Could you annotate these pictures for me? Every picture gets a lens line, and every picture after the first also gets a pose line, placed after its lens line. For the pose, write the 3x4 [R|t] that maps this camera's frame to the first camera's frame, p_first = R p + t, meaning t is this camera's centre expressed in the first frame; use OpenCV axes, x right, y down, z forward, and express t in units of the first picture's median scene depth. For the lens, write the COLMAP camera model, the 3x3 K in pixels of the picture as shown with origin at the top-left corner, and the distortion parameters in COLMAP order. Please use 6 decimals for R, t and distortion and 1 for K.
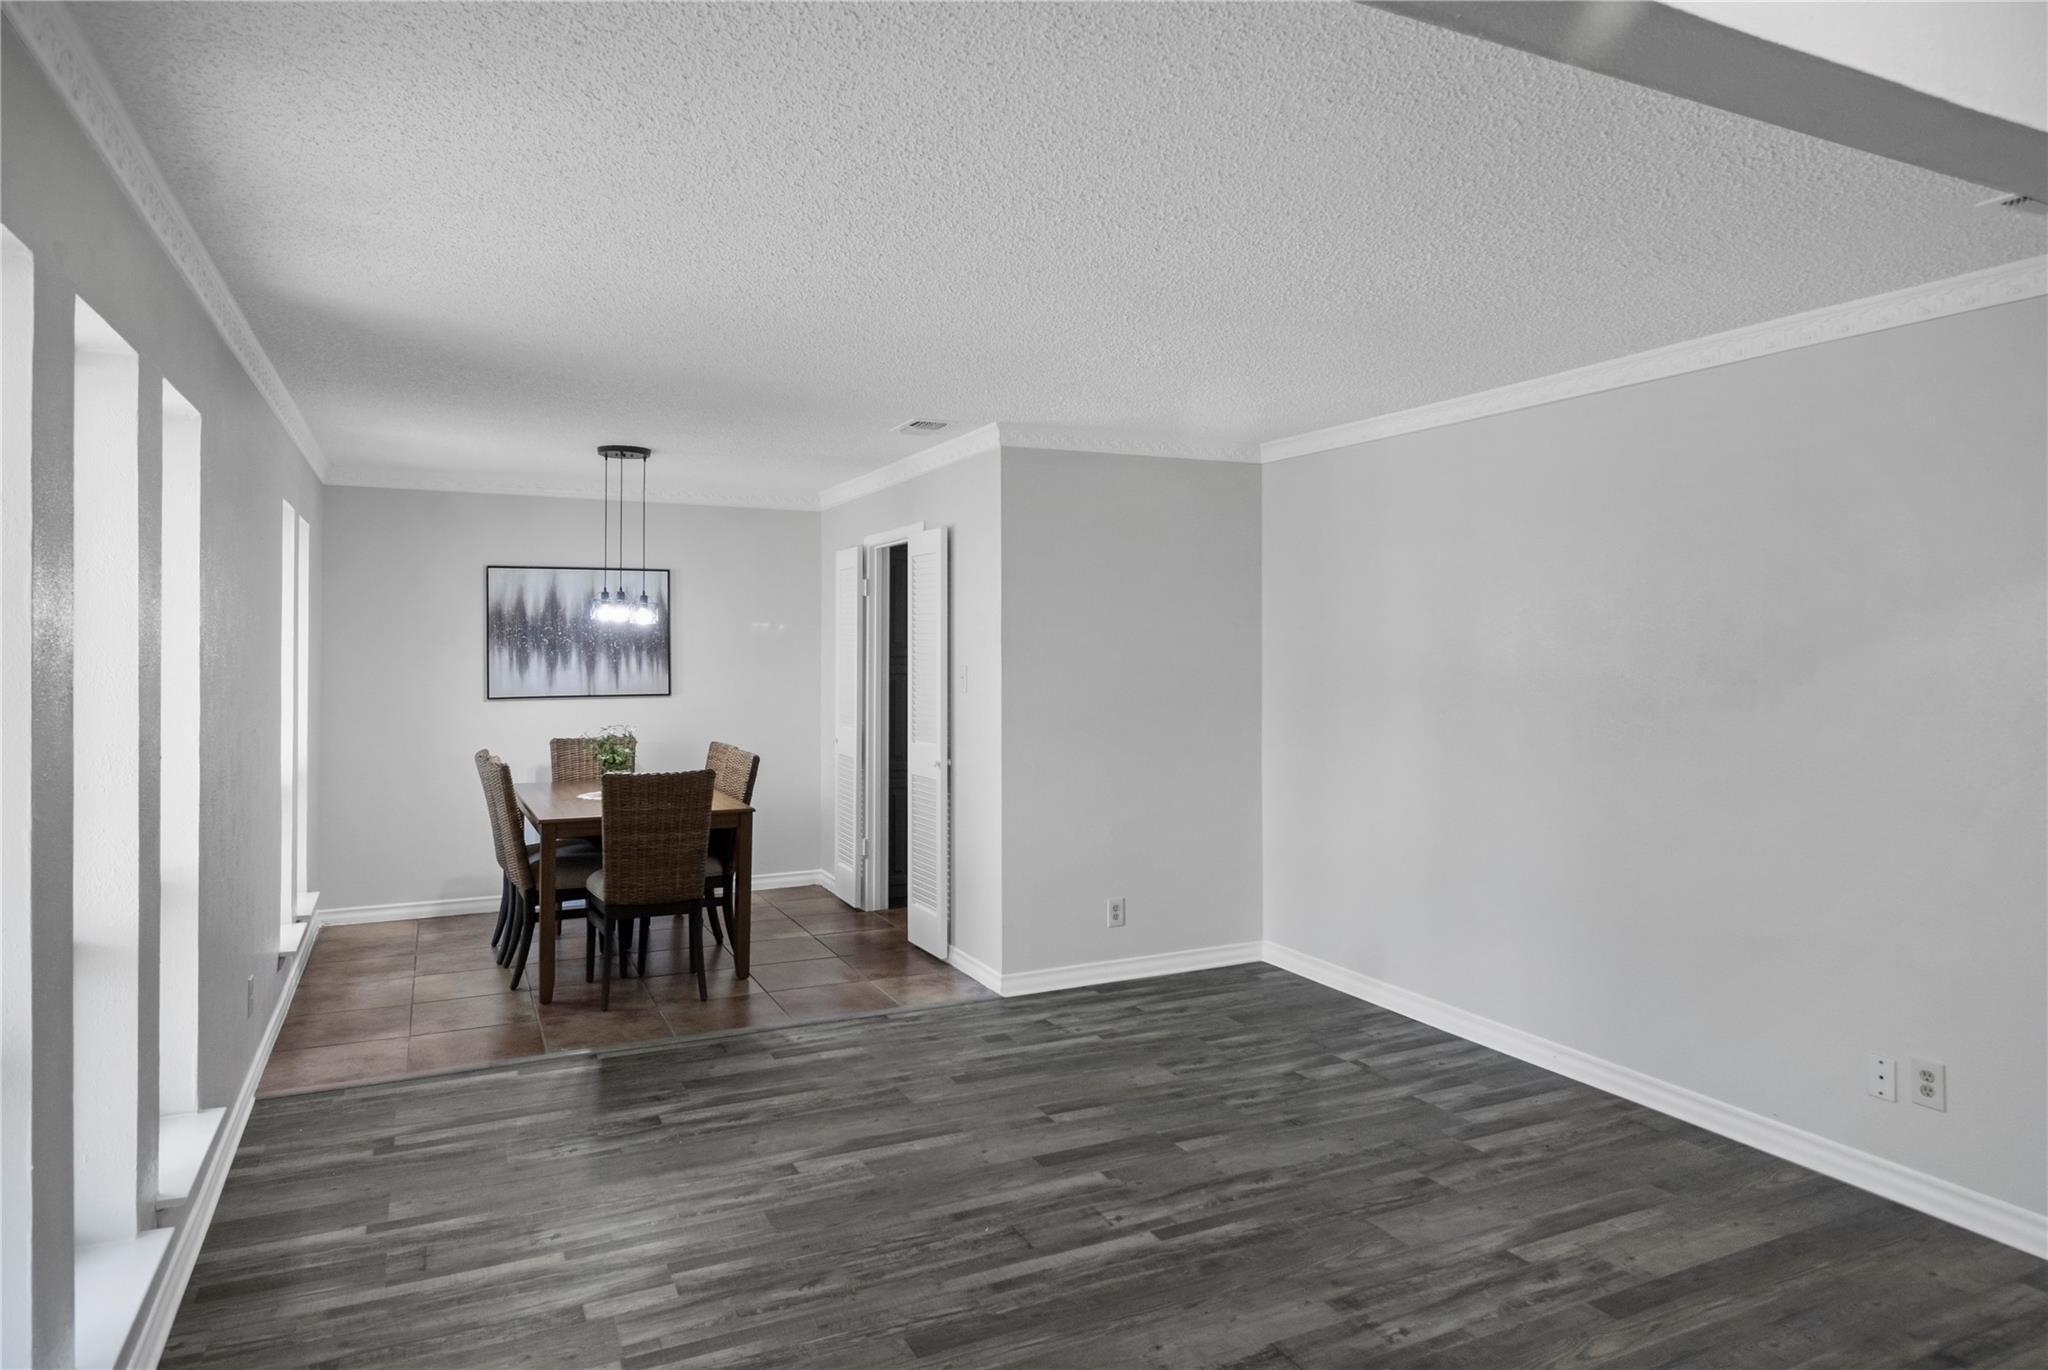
lens RADIAL K [[1247.4, 0, 1021.2], [0, 1247.4, 654.2], [0, 0, 1]] dist [-0.003100, 0.000594]
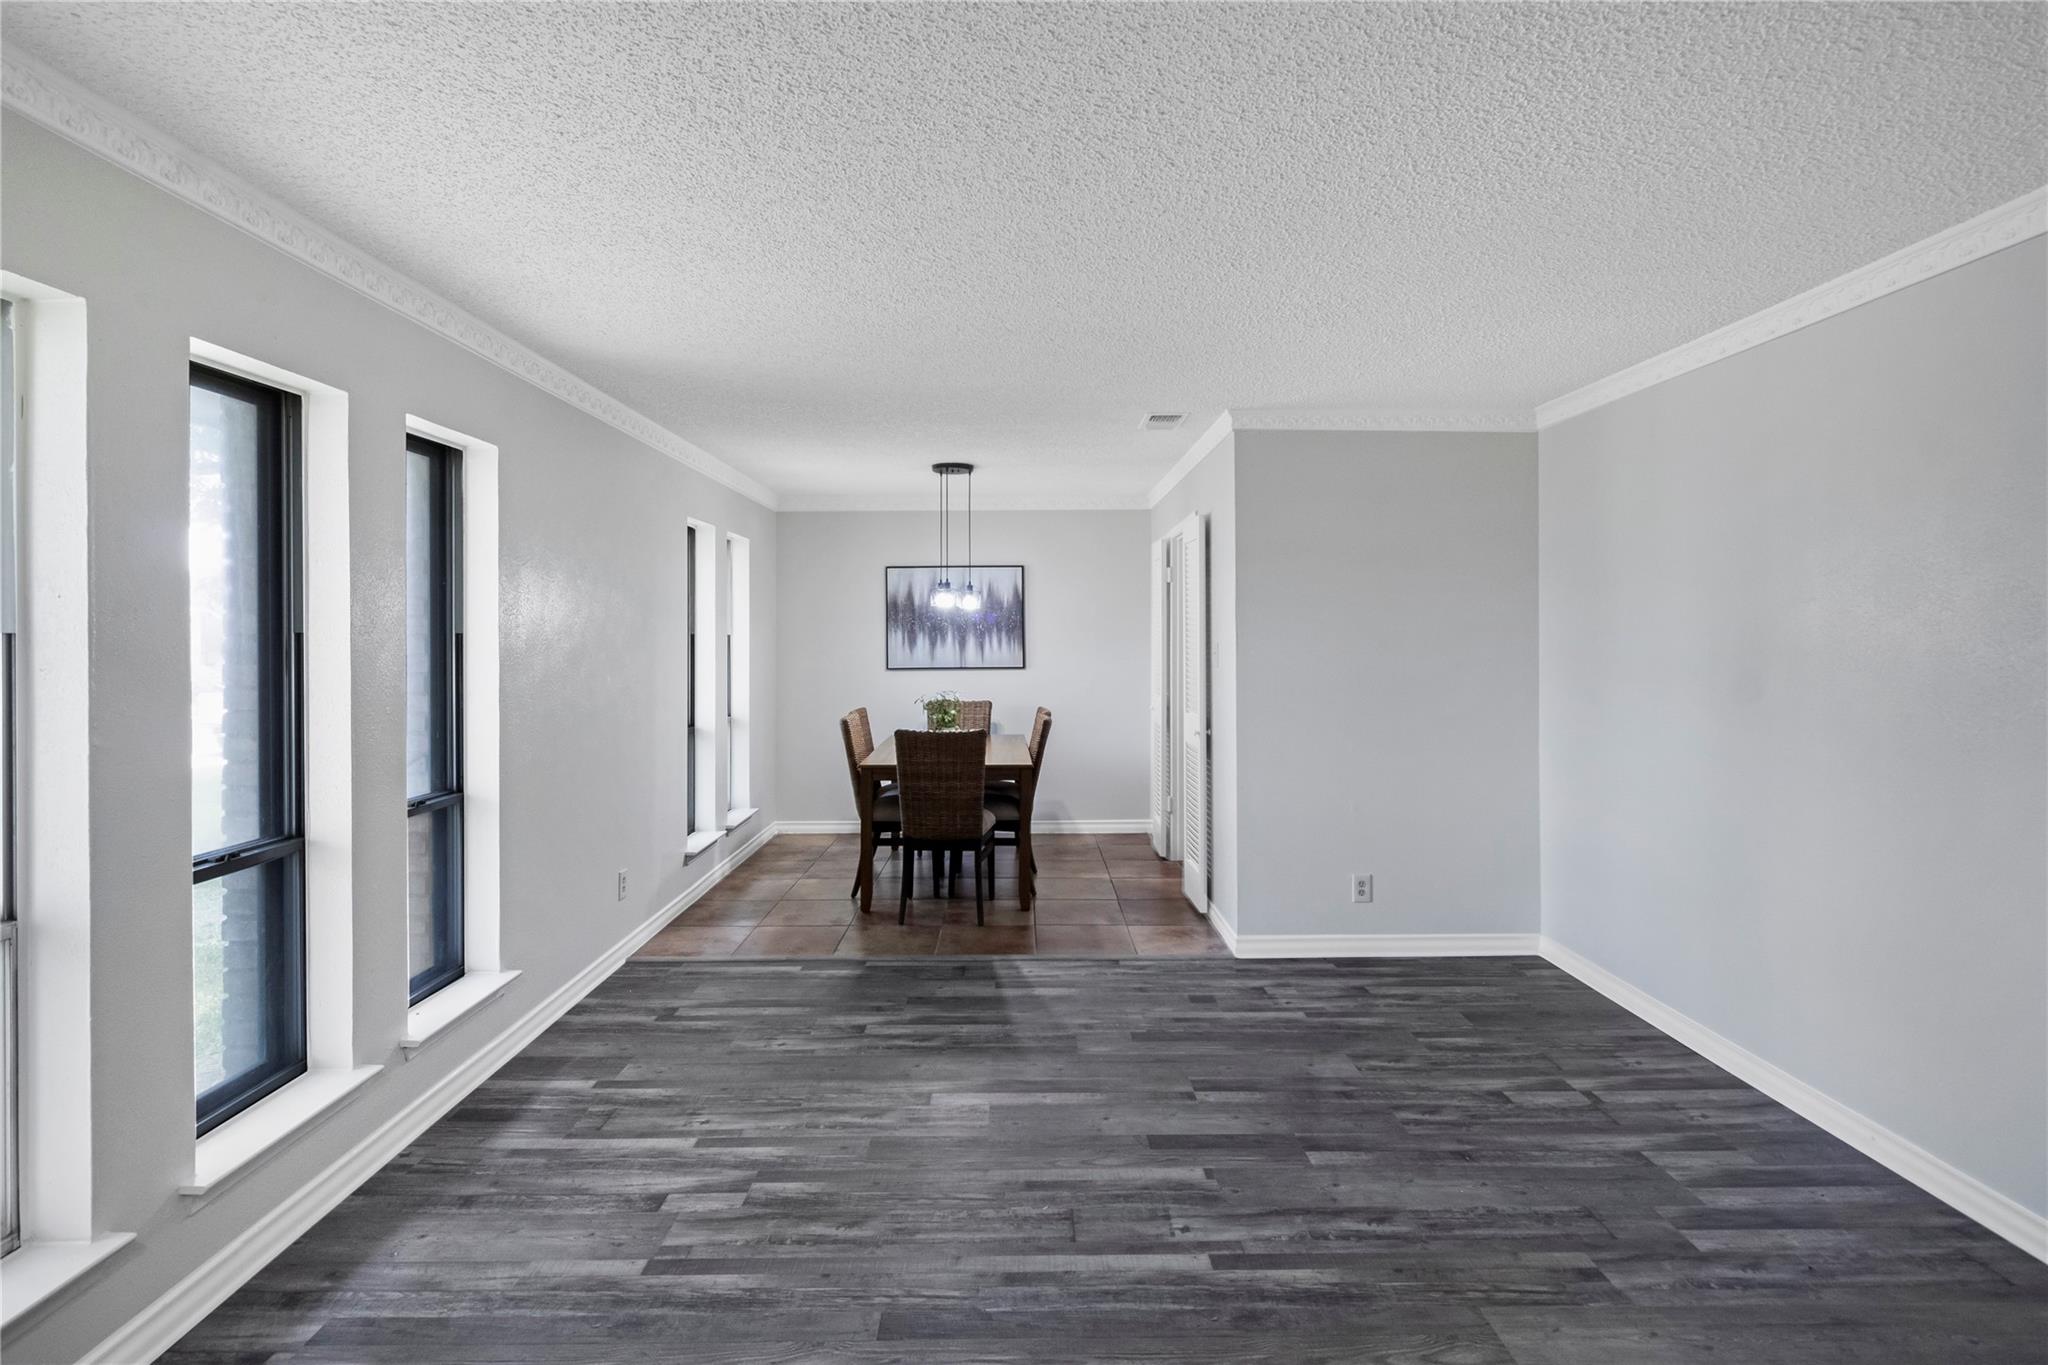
lens RADIAL K [[980.0, 0, 1012.9], [0, 980.0, 641.3], [0, 0, 1]] dist [-0.002507, 0.000906]
pose [[0.902482, 0.000764, -0.430727, 0.186411], [-0.000734, 1.000000, 0.000236, 0.009640], [0.430727, 0.000103, 0.902482, 0.192895]]
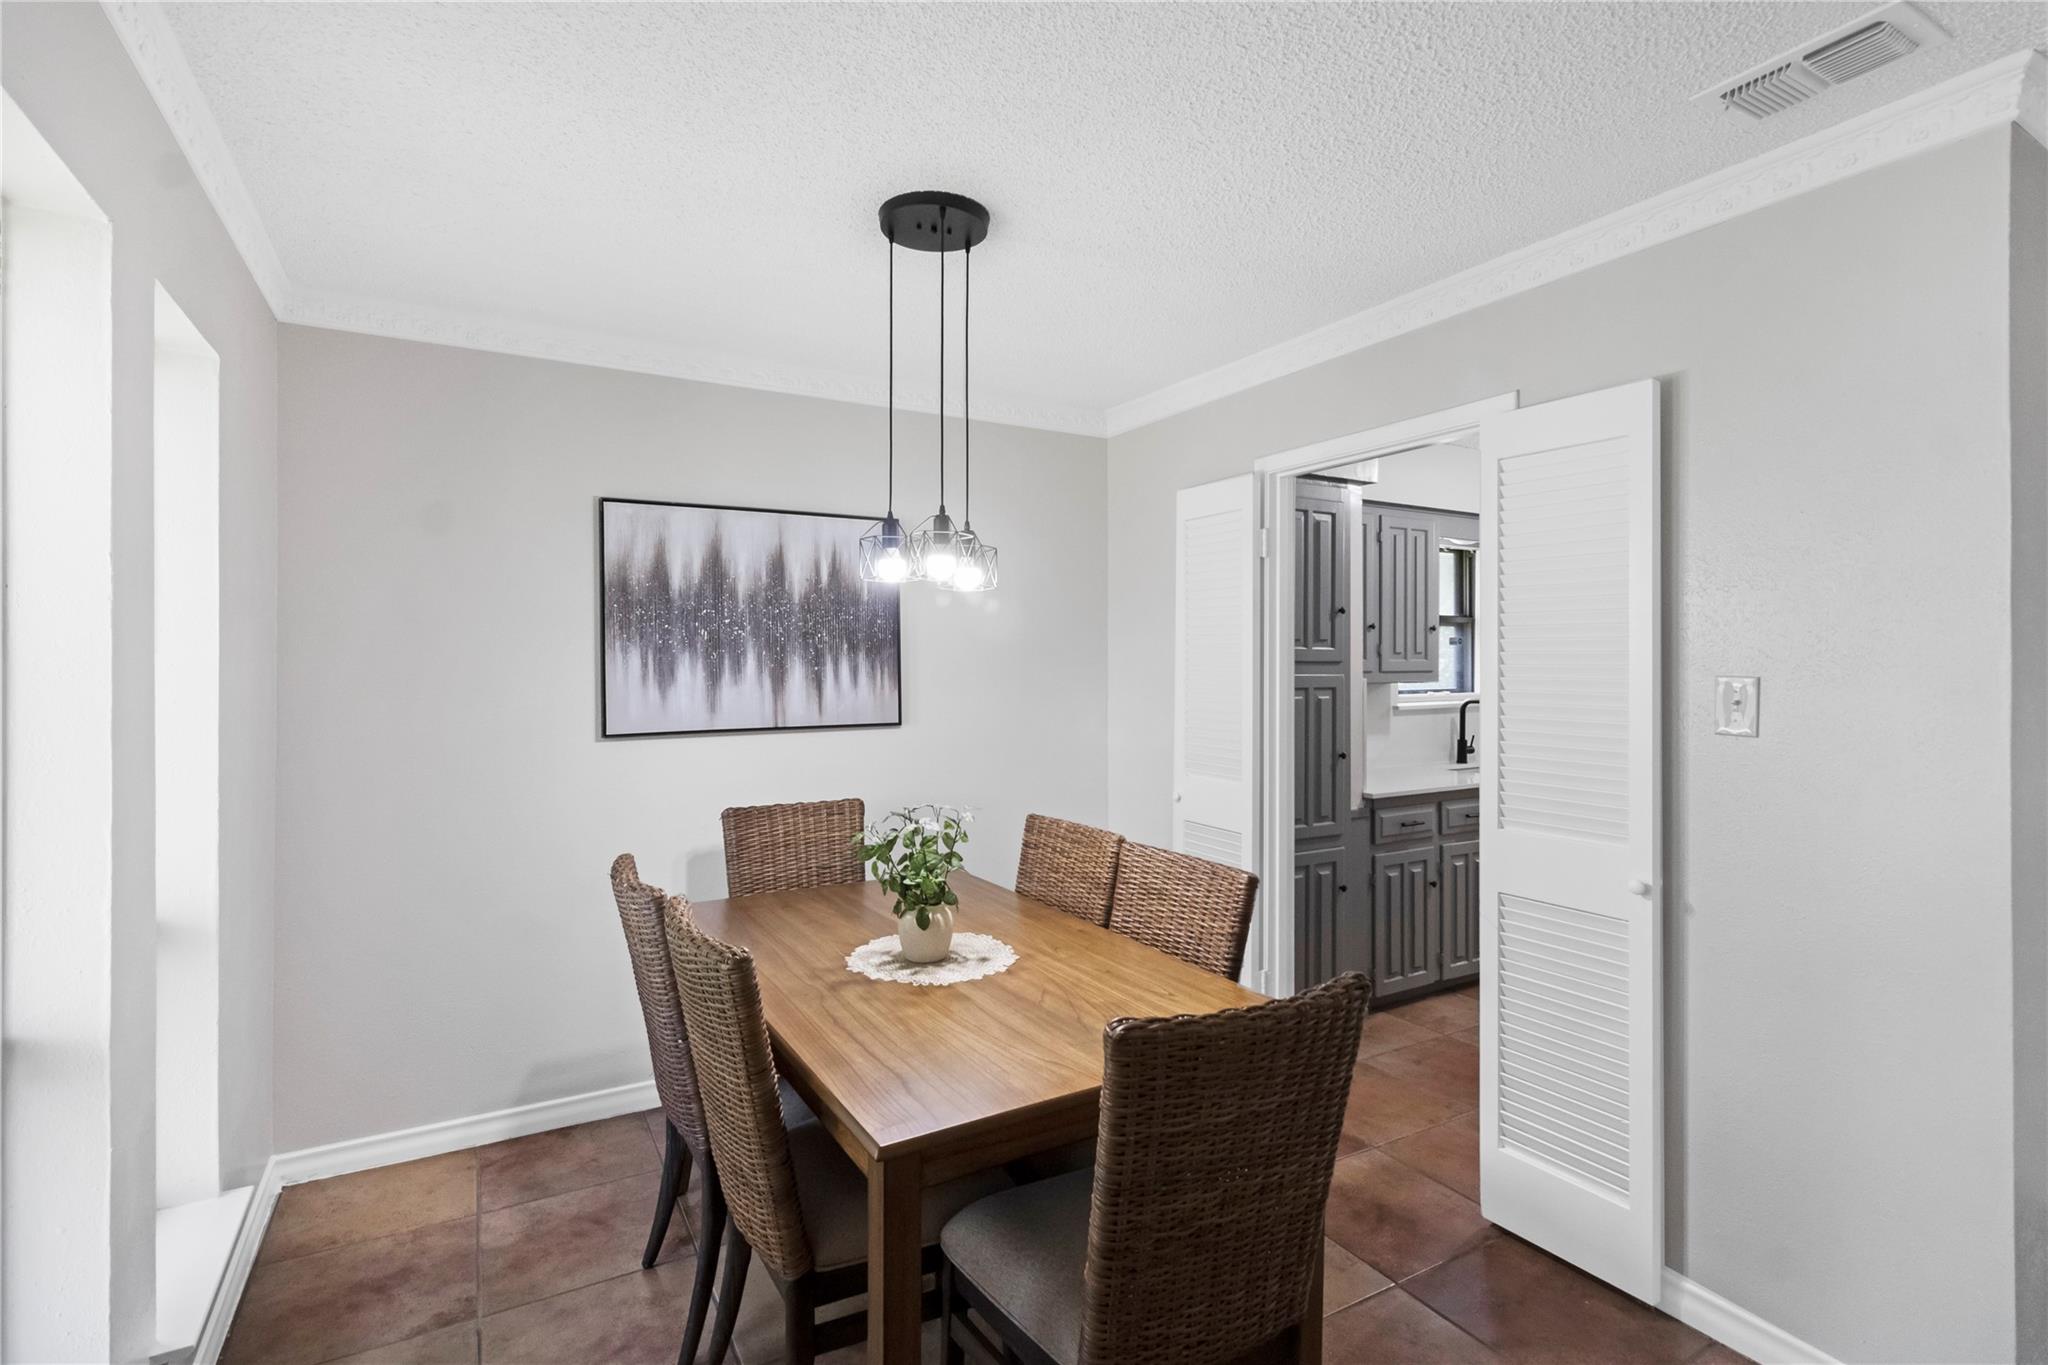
lens RADIAL K [[980.0, 0, 1025.4], [0, 980.0, 671.2], [0, 0, 1]] dist [-0.002507, 0.000906]
pose [[0.997095, -0.002119, 0.076137, -0.390505], [0.001652, 0.999979, 0.006200, 0.005814], [-0.076149, -0.006056, 0.997078, 0.786061]]
